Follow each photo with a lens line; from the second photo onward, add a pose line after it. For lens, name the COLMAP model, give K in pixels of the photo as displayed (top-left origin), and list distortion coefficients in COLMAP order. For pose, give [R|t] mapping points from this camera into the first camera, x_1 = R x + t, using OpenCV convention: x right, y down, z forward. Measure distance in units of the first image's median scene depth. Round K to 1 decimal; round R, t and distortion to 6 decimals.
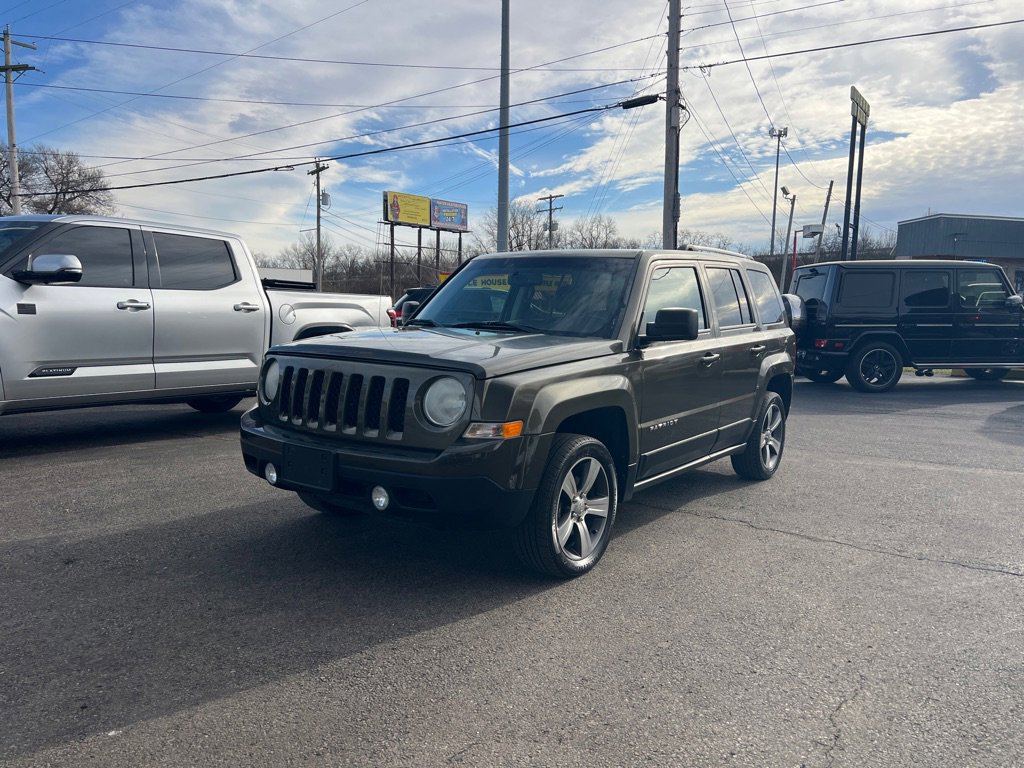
lens RADIAL K [[769.0, 0, 503.6], [0, 769.0, 392.2], [0, 0, 1]] dist [0.045797, -0.054051]
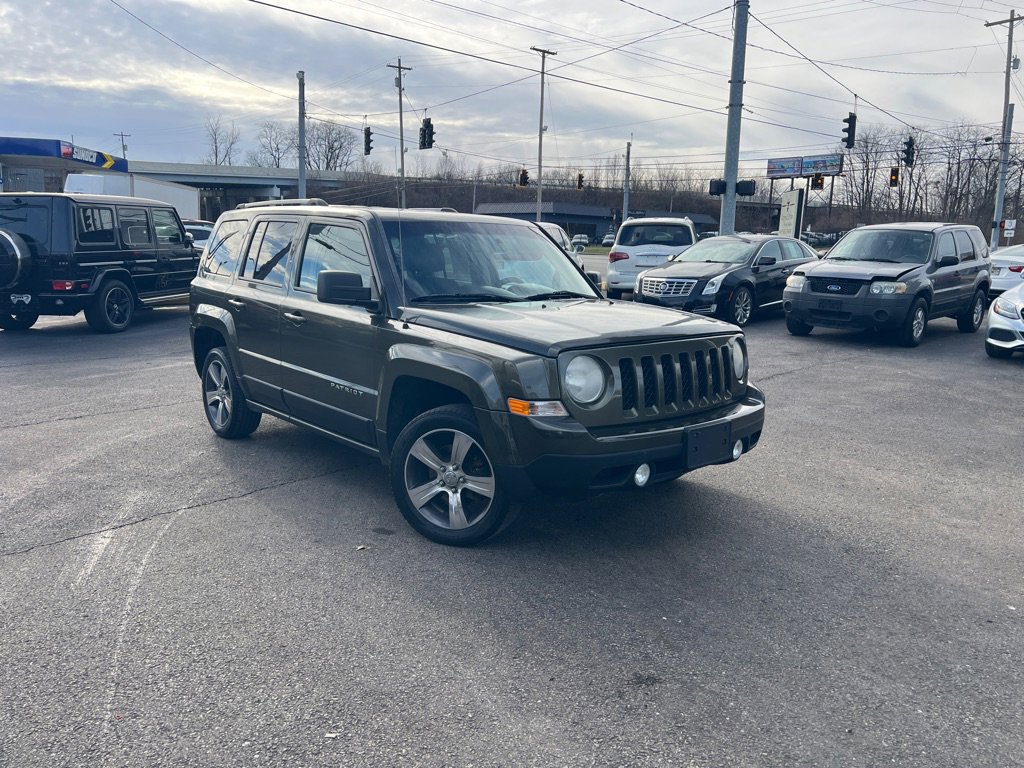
lens RADIAL K [[769.0, 0, 514.8], [0, 769.0, 385.2], [0, 0, 1]] dist [0.045797, -0.054051]
pose [[0.204456, -0.187211, 0.960807, -0.910190], [0.094906, 0.980708, 0.170893, -0.129837], [-0.974264, 0.056246, 0.218279, 0.718958]]
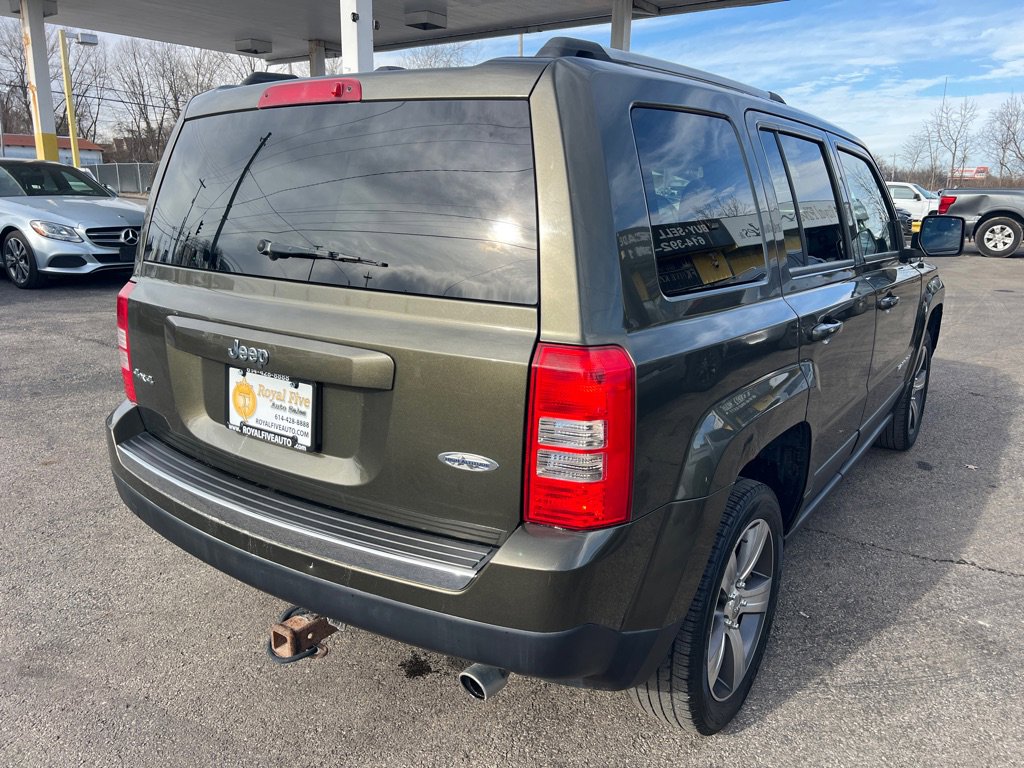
lens RADIAL K [[769.0, 0, 511.9], [0, 769.0, 388.0], [0, 0, 1]] dist [0.045797, -0.054051]
pose [[-0.999097, -0.022612, -0.035971, 0.273139], [-0.034177, 0.930689, 0.364212, -0.222779], [0.025242, 0.365113, -0.930621, 1.764610]]
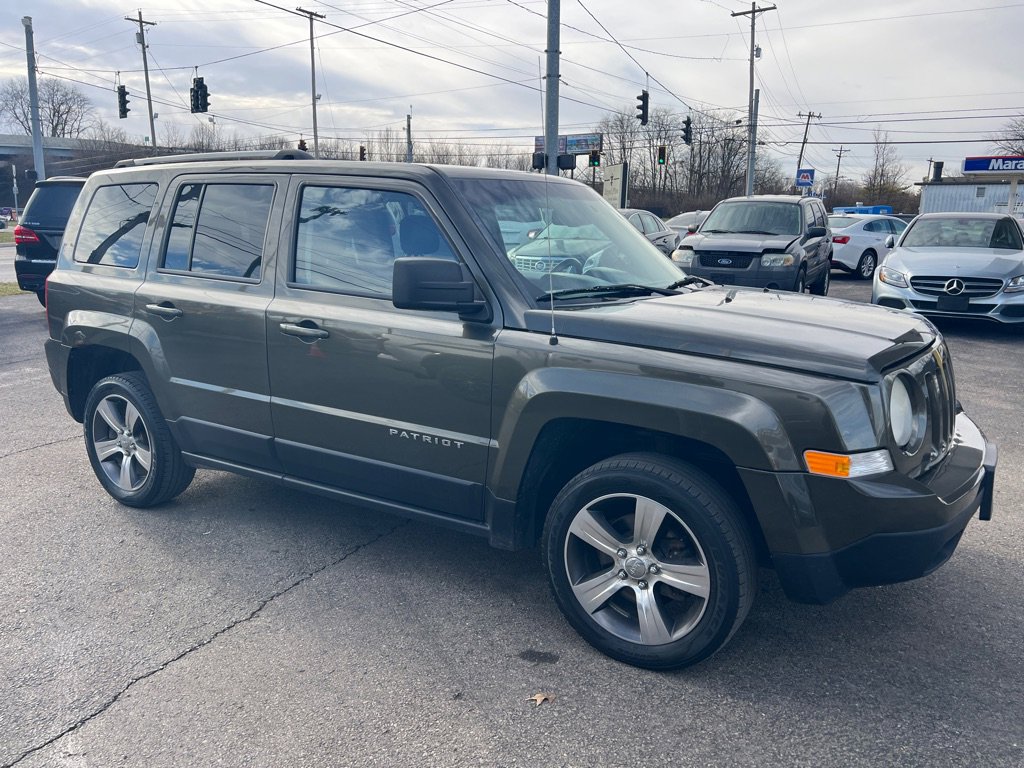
lens RADIAL K [[769.0, 0, 514.9], [0, 769.0, 384.0], [0, 0, 1]] dist [0.045797, -0.054051]
pose [[-0.088384, -0.218003, 0.971938, -0.665229], [0.102449, 0.968592, 0.226569, -0.156140], [-0.990804, 0.119599, -0.063274, 1.060747]]
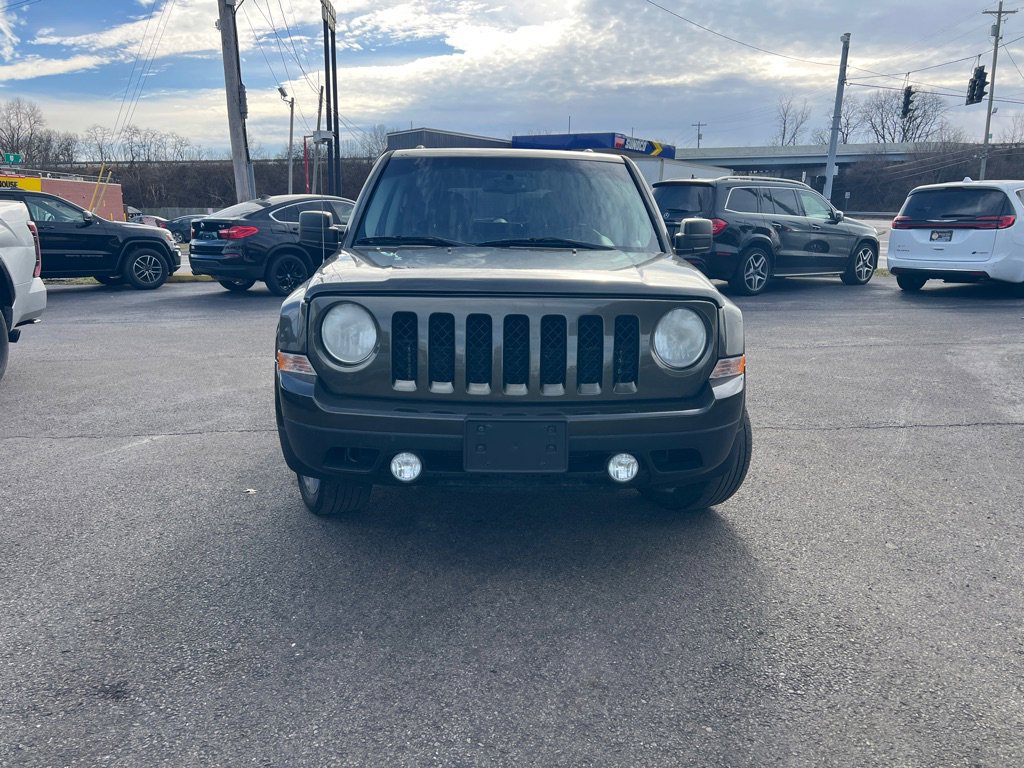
lens RADIAL K [[769.0, 0, 507.6], [0, 769.0, 397.3], [0, 0, 1]] dist [0.045797, -0.054051]
pose [[0.783973, -0.146988, 0.603142, -0.488103], [0.072282, 0.986570, 0.146477, -0.040125], [-0.616572, -0.071238, 0.784069, 0.305417]]
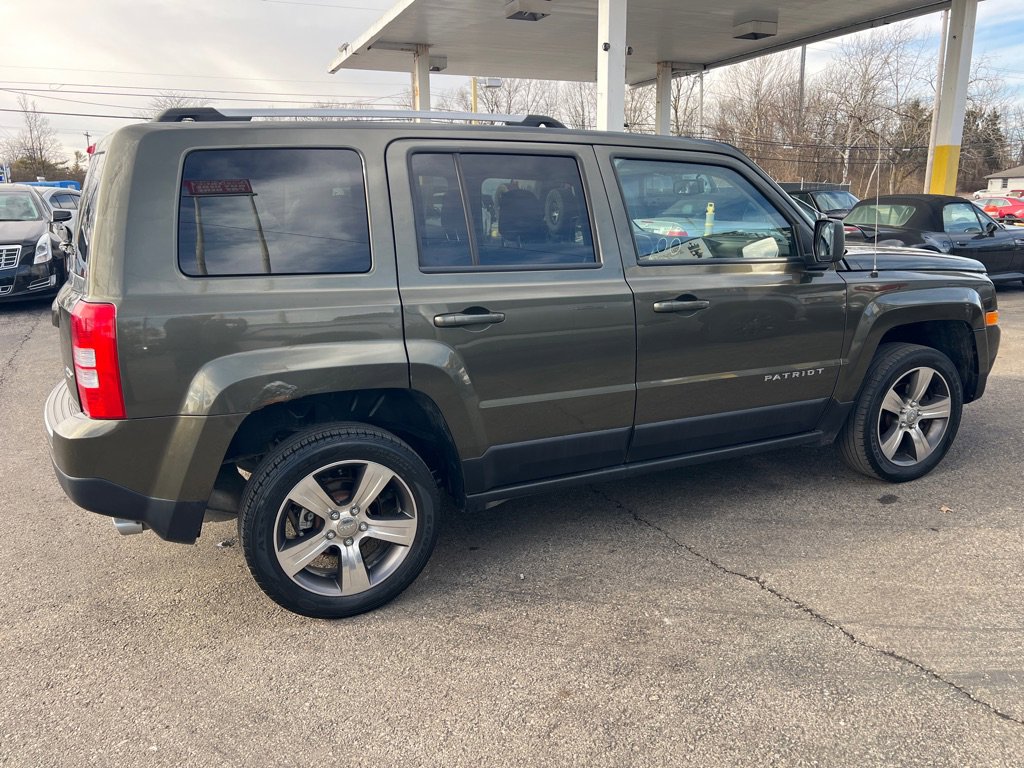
lens RADIAL K [[769.0, 0, 511.9], [0, 769.0, 388.0], [0, 0, 1]] dist [0.045797, -0.054051]
pose [[-0.878308, -0.114943, 0.464073, -0.215288], [0.058539, 0.937511, 0.342996, -0.232242], [-0.474498, 0.328423, -0.816694, 1.773220]]
